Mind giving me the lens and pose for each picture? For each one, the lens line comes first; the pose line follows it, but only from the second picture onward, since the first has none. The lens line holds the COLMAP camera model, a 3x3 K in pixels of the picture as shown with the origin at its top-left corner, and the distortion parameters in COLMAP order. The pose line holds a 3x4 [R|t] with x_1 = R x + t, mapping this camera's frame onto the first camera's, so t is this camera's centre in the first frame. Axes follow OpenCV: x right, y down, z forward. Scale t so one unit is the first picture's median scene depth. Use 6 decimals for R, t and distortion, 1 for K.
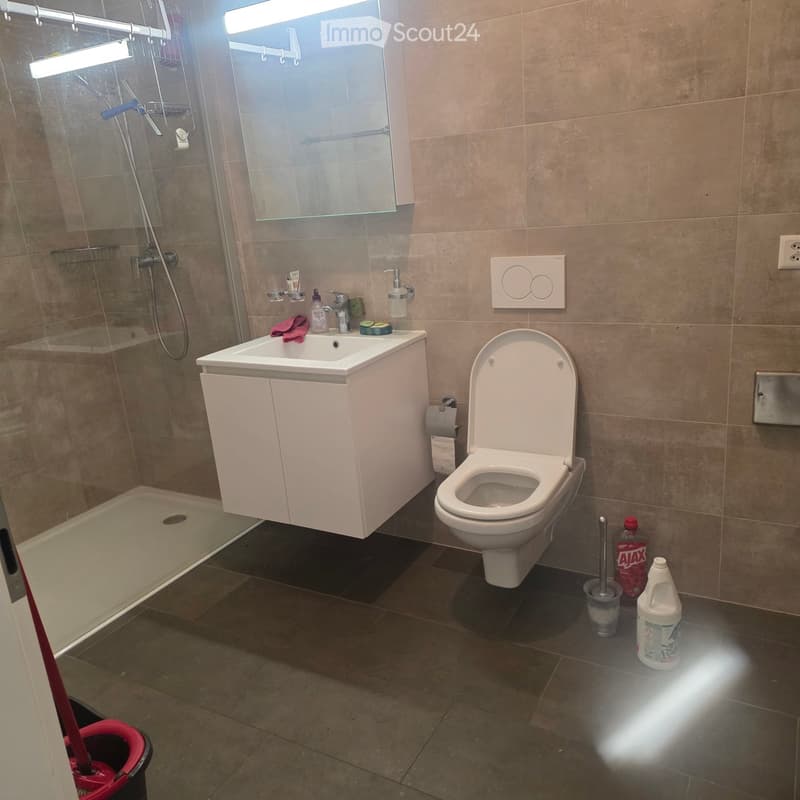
lens RADIAL K [[693.0, 0, 398.5], [0, 693.0, 415.5], [0, 0, 1]] dist [0.083561, -0.089173]
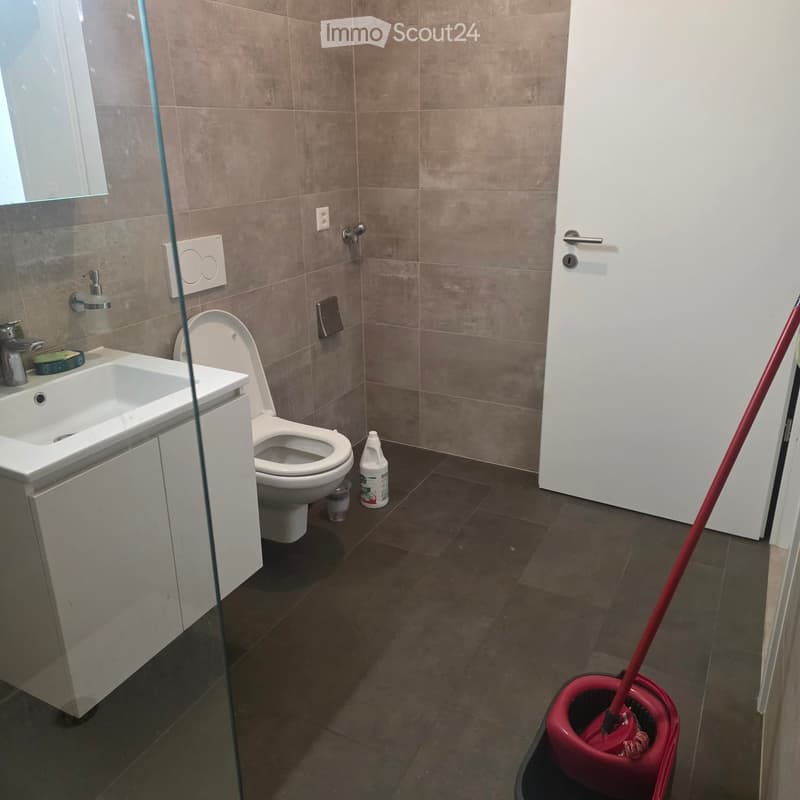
lens RADIAL K [[693.0, 0, 398.5], [0, 693.0, 415.5], [0, 0, 1]] dist [0.083561, -0.089173]
pose [[-0.022786, -0.298488, 0.954141, -0.903426], [0.326780, 0.899742, 0.289274, -0.205638], [-0.944826, 0.318385, 0.077038, 0.763943]]
